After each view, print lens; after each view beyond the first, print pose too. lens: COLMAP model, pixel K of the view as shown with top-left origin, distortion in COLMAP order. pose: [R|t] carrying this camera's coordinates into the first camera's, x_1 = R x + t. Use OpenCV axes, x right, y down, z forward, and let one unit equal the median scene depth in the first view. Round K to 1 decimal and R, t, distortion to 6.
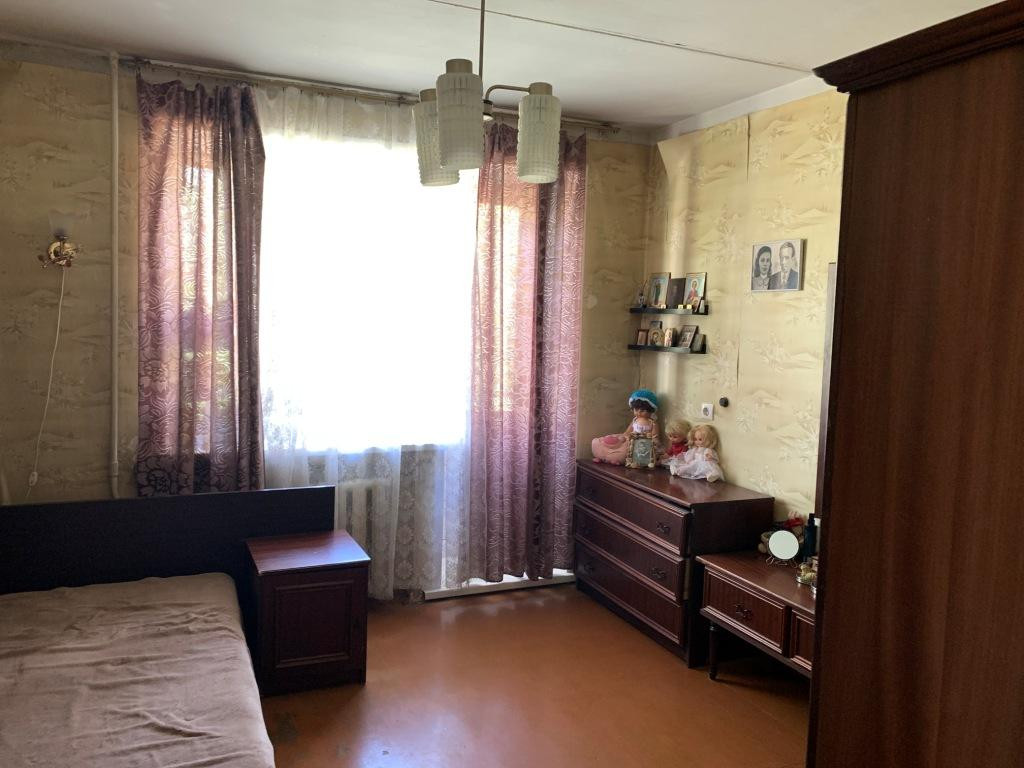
lens RADIAL K [[772.4, 0, 511.7], [0, 772.4, 381.5], [0, 0, 1]] dist [0.005556, -0.006261]
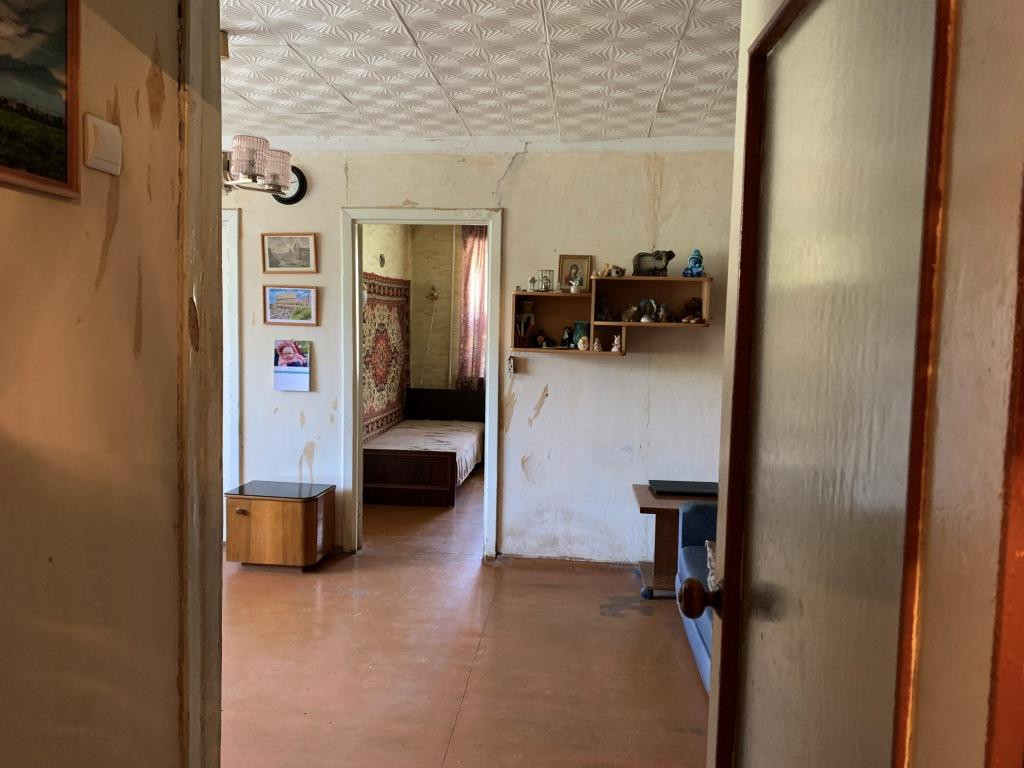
lens RADIAL K [[772.4, 0, 509.9], [0, 772.4, 379.1], [0, 0, 1]] dist [0.005556, -0.006261]
pose [[0.883023, 0.029827, -0.468381, 0.821554], [-0.034683, 0.999397, -0.001745, 0.104843], [0.468046, 0.017786, 0.883525, -1.104063]]
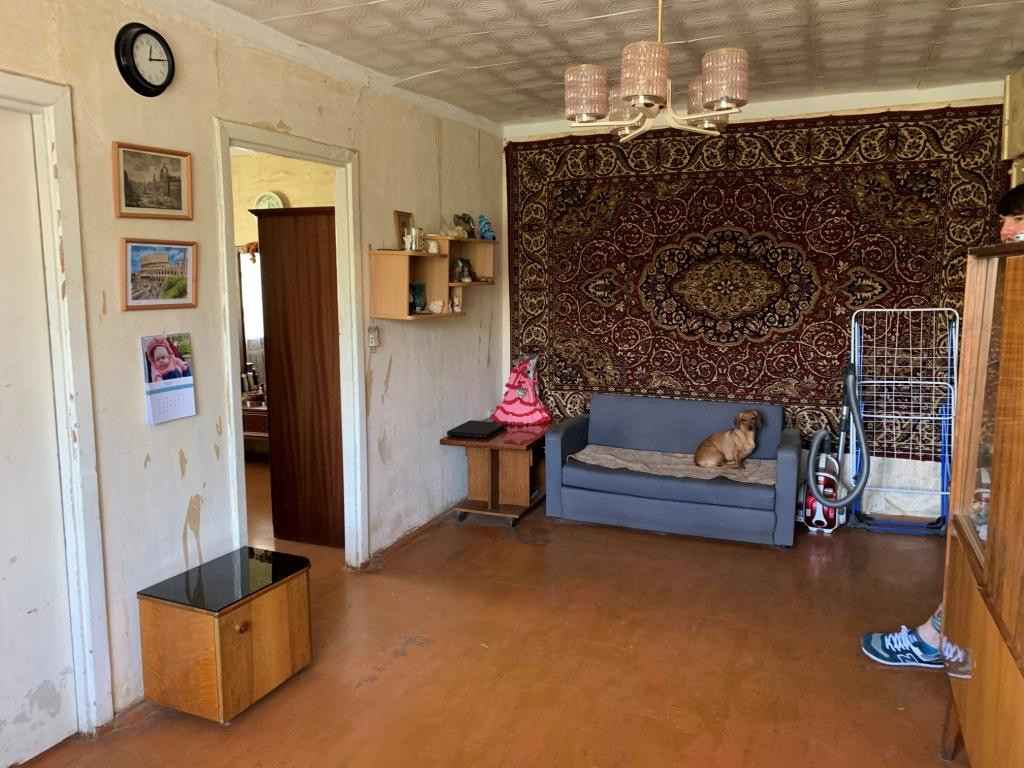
lens RADIAL K [[772.4, 0, 512.7], [0, 772.4, 382.6], [0, 0, 1]] dist [0.005556, -0.006261]
pose [[0.718994, -0.132133, 0.682340, -1.556633], [0.084021, 0.991086, 0.103386, -0.008900], [-0.689919, -0.017003, 0.723687, -0.736144]]
